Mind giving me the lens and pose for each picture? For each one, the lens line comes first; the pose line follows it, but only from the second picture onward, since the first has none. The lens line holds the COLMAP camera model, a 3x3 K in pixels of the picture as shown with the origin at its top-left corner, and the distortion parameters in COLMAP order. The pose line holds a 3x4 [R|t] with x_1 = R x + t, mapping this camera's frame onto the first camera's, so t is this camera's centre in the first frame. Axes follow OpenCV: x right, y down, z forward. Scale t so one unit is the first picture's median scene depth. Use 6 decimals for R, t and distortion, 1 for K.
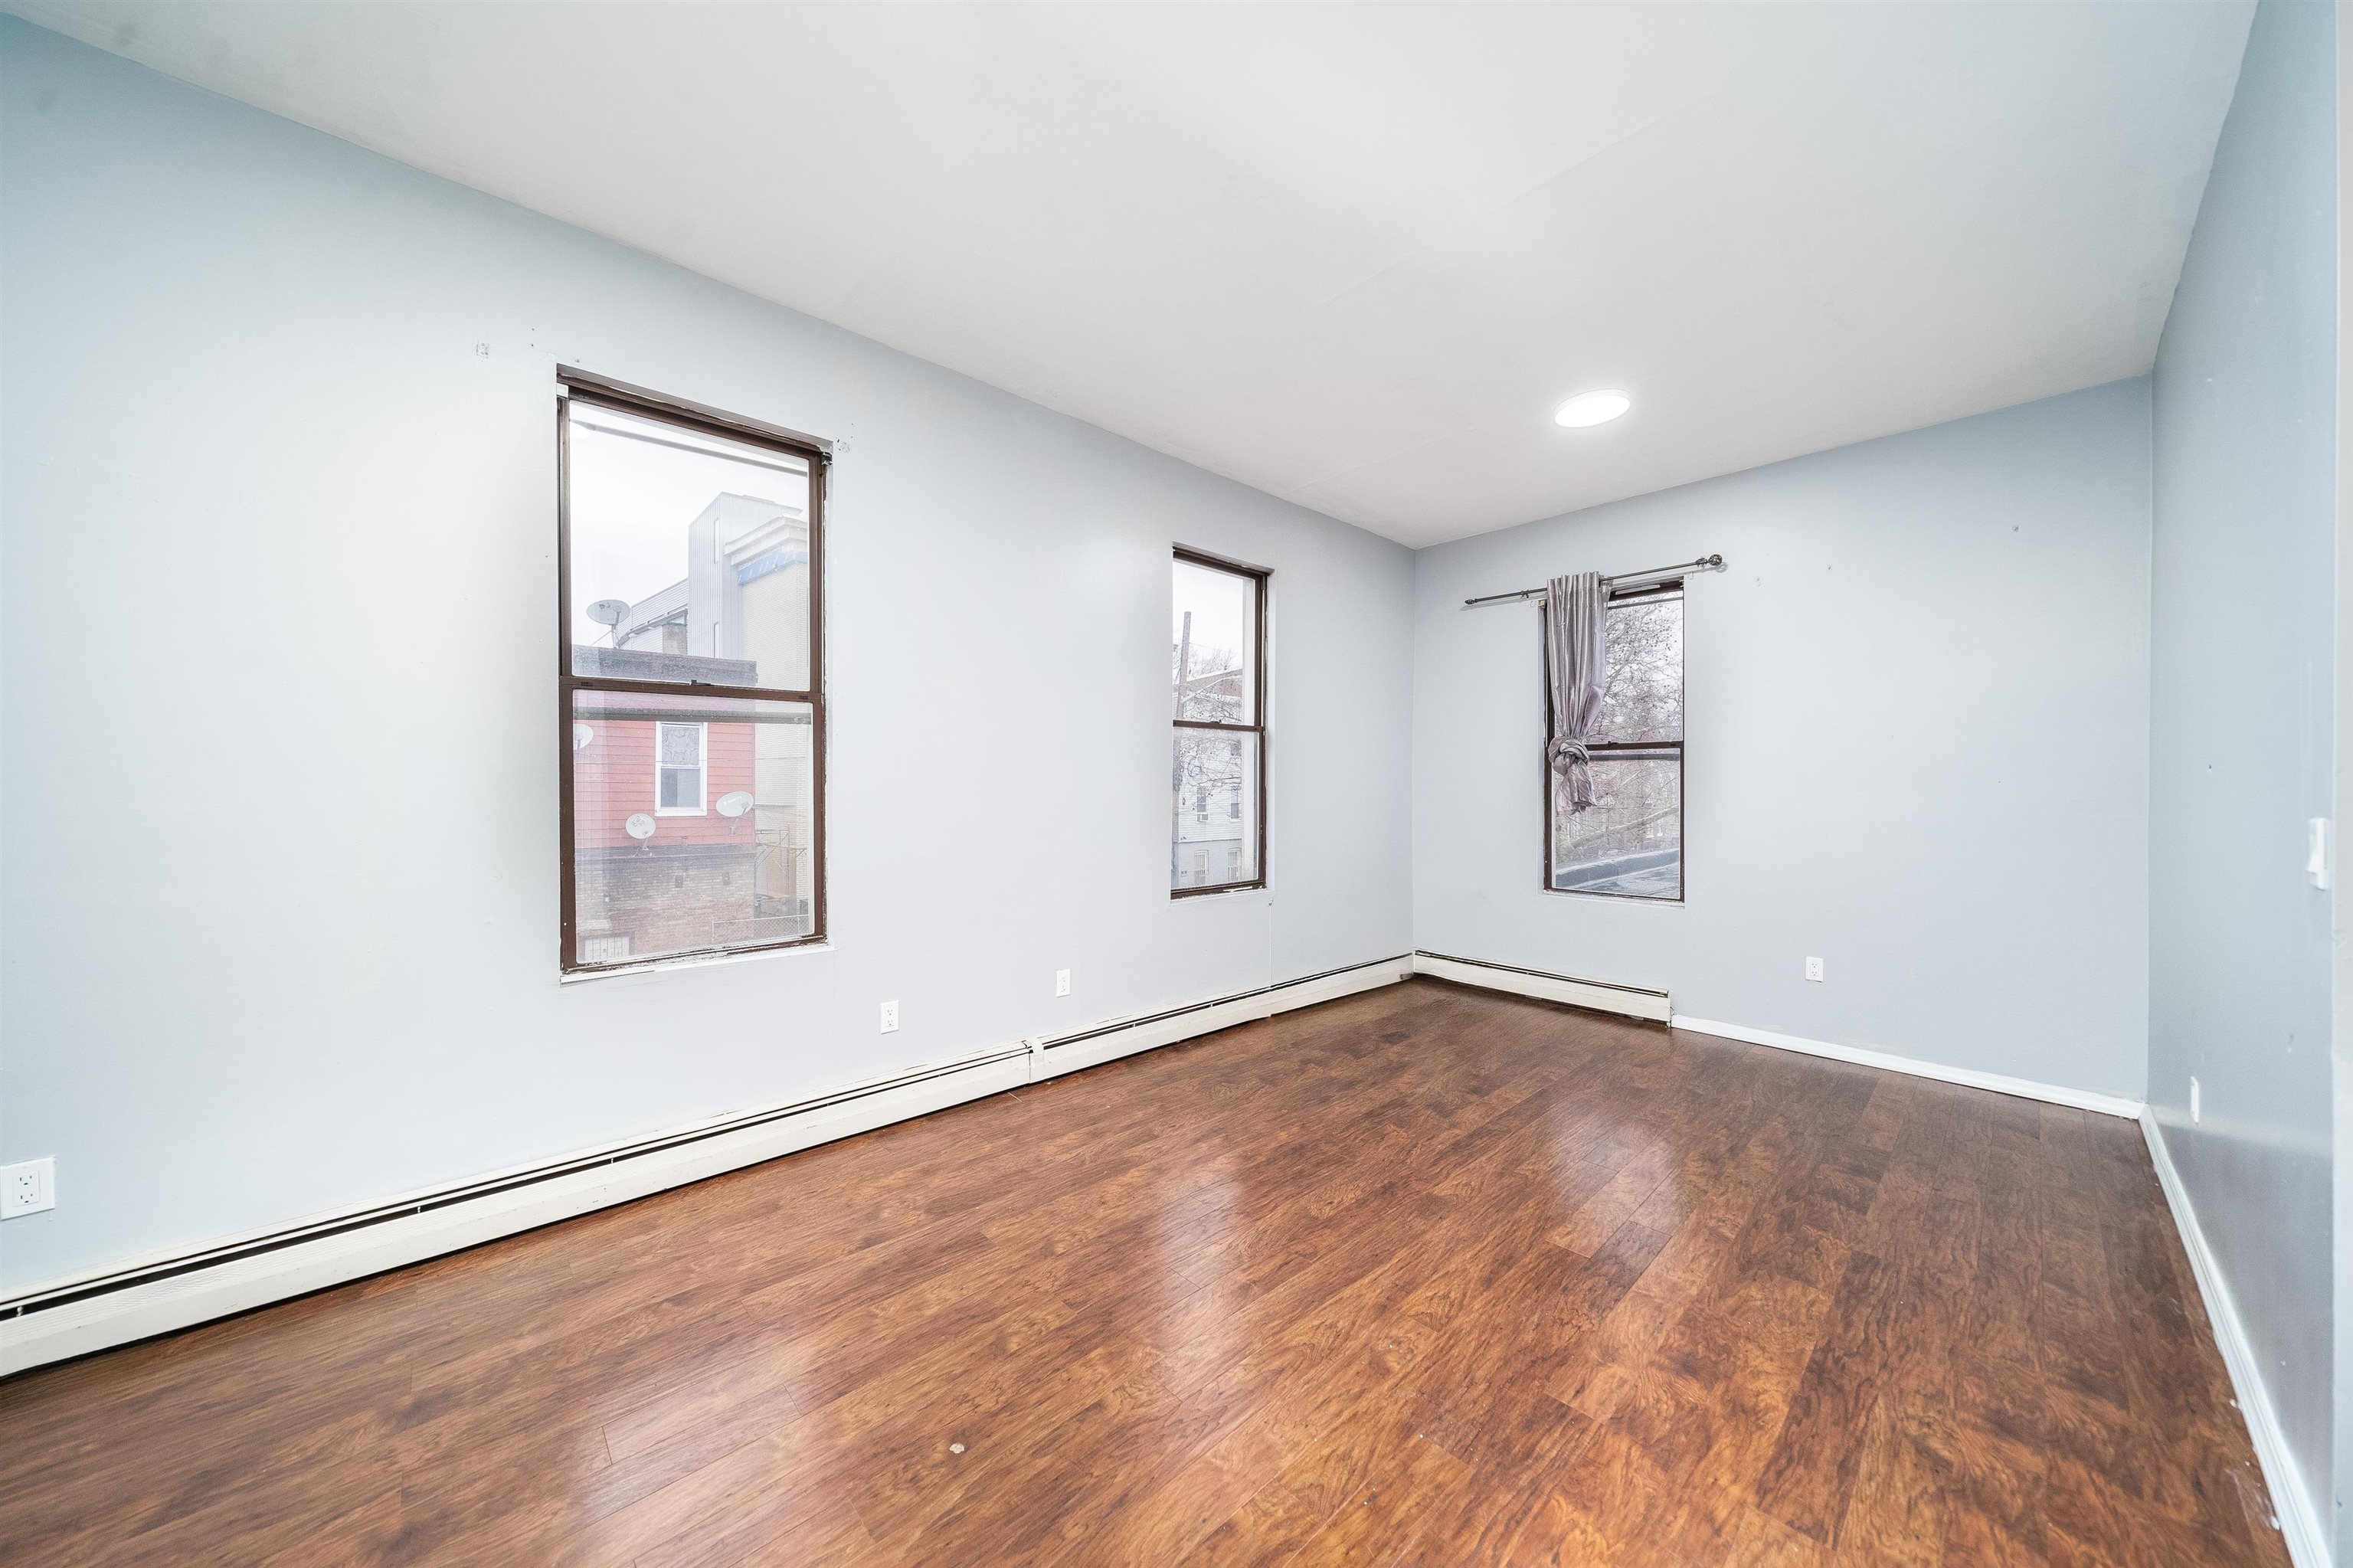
lens RADIAL K [[811.1, 0, 1181.1], [0, 811.1, 775.0], [0, 0, 1]] dist [-0.003939, 0.000120]
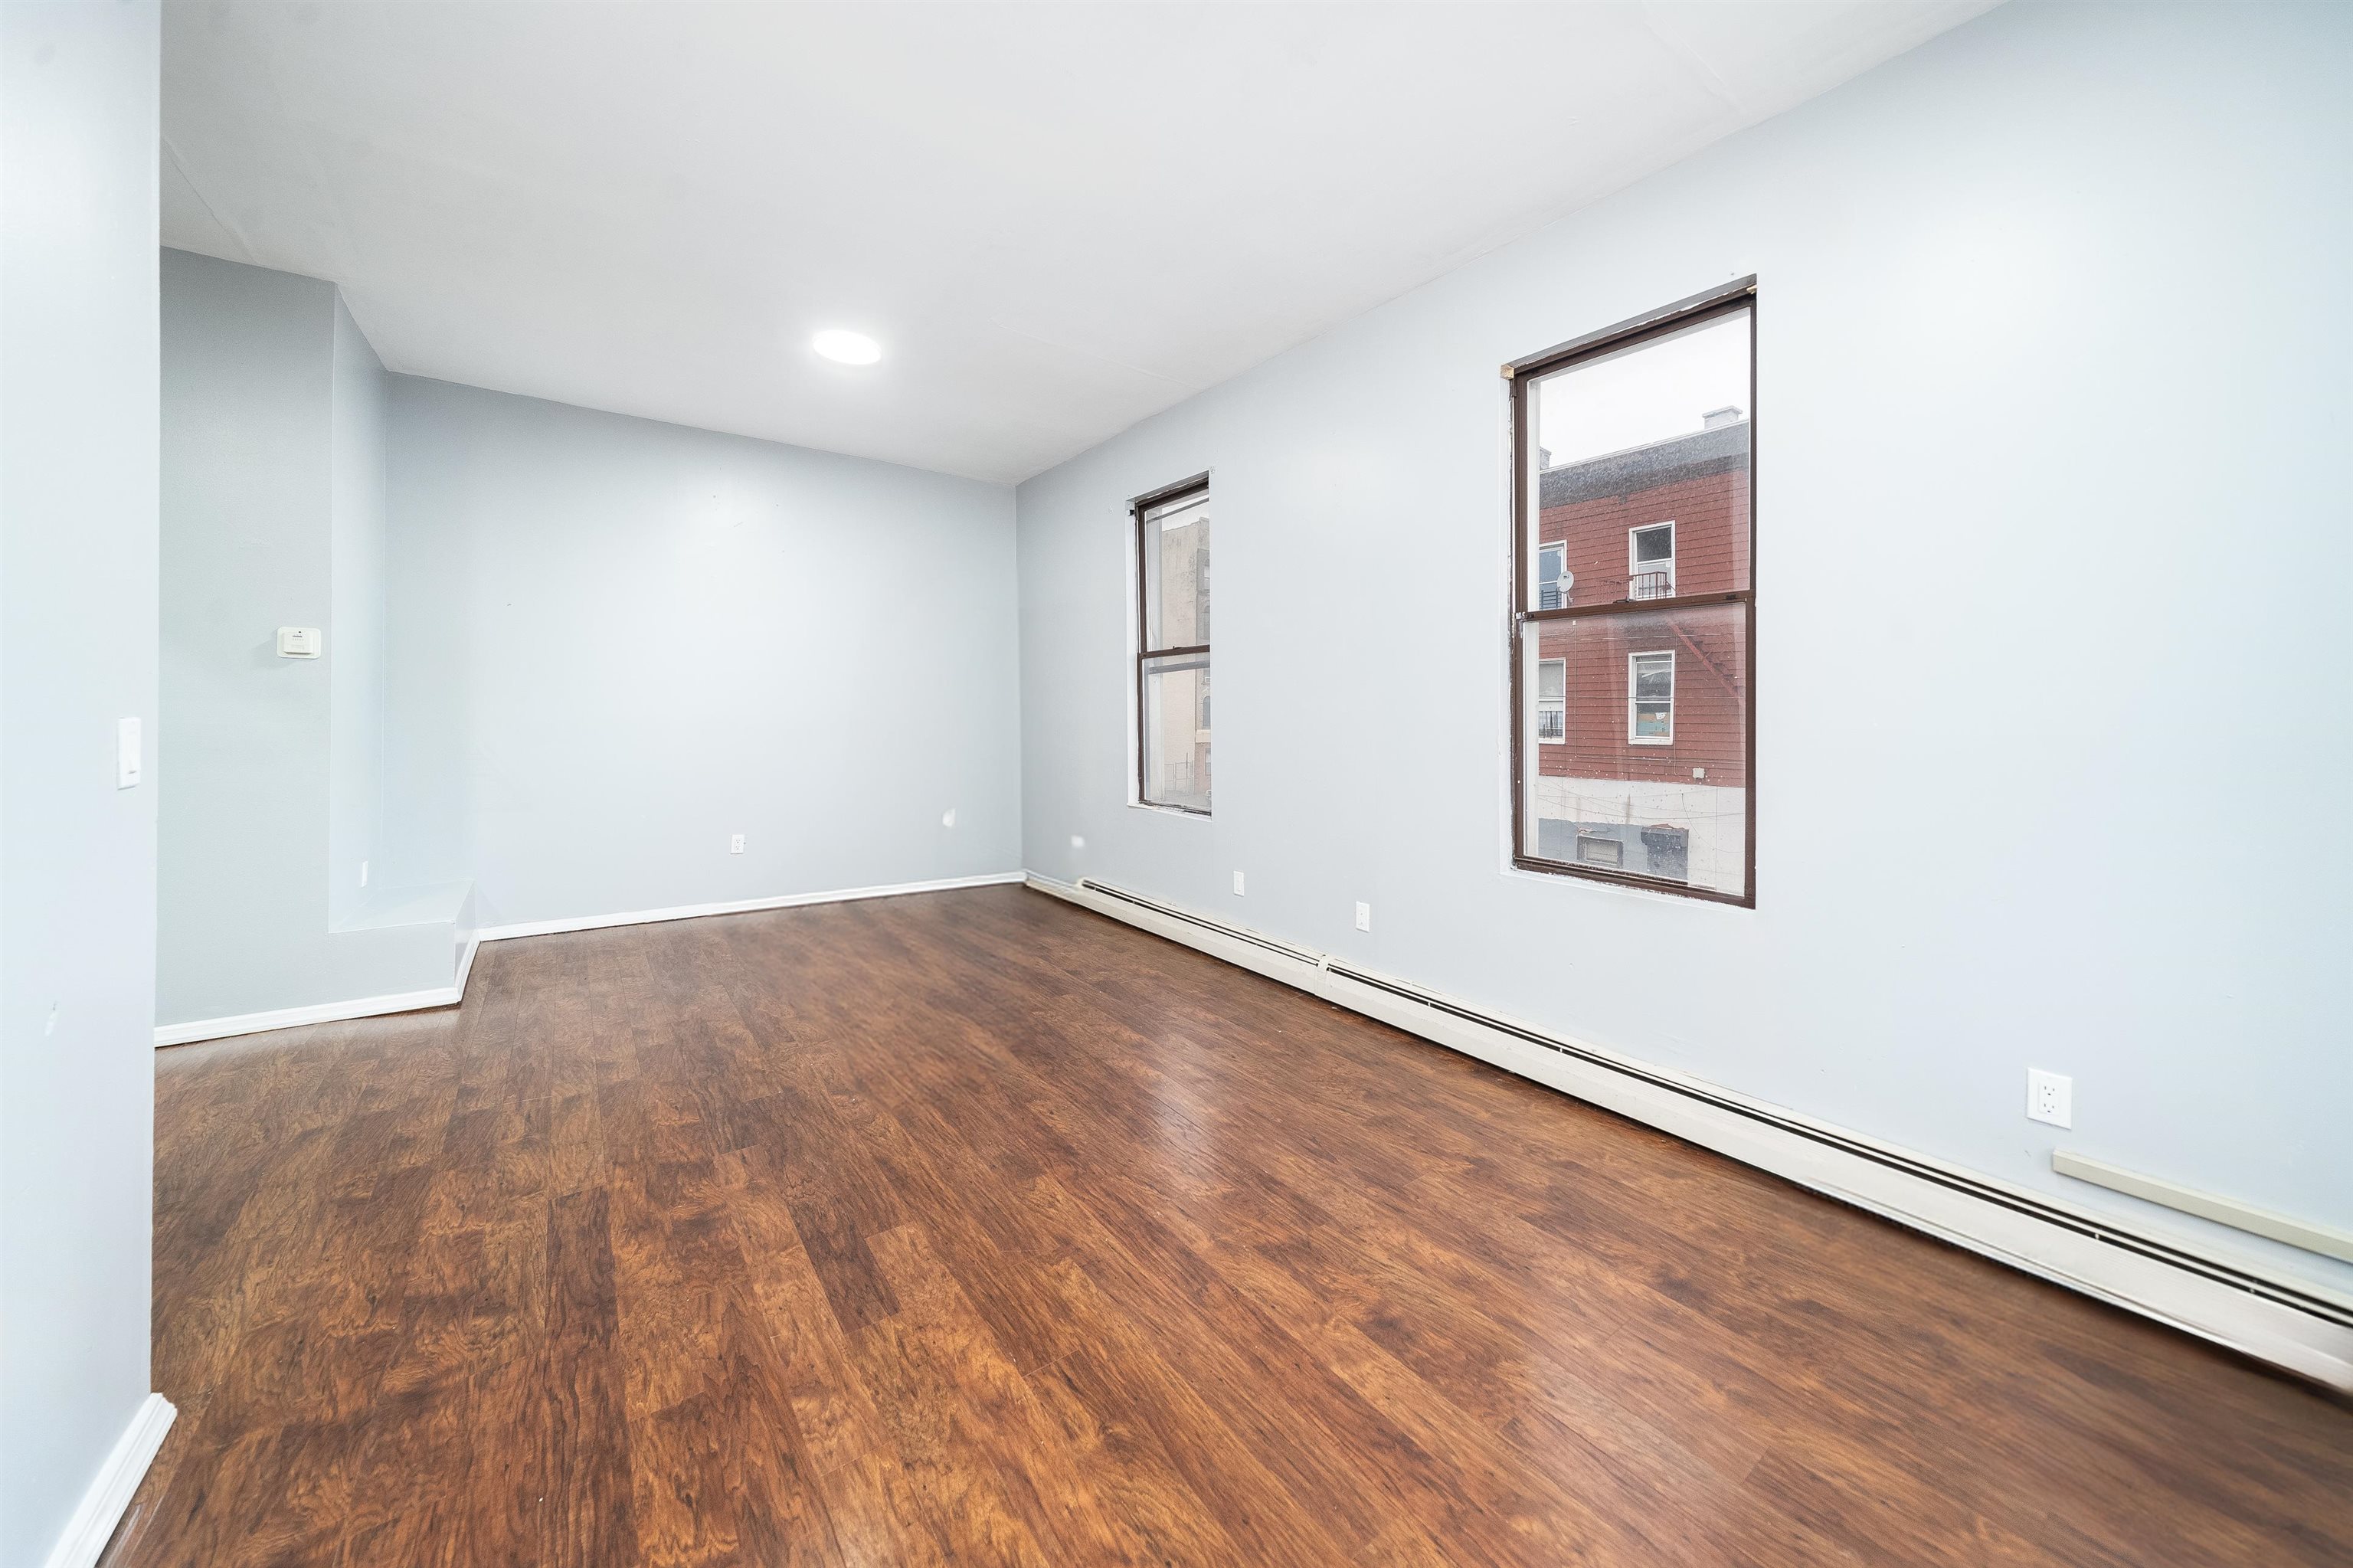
lens RADIAL K [[822.5, 0, 1164.2], [0, 822.5, 735.5], [0, 0, 1]] dist [-0.002468, -0.000257]
pose [[-0.126701, 0.024013, -0.991650, 1.416650], [0.004594, 0.999710, 0.023621, 0.036767], [0.991930, -0.001563, -0.126775, 1.527275]]
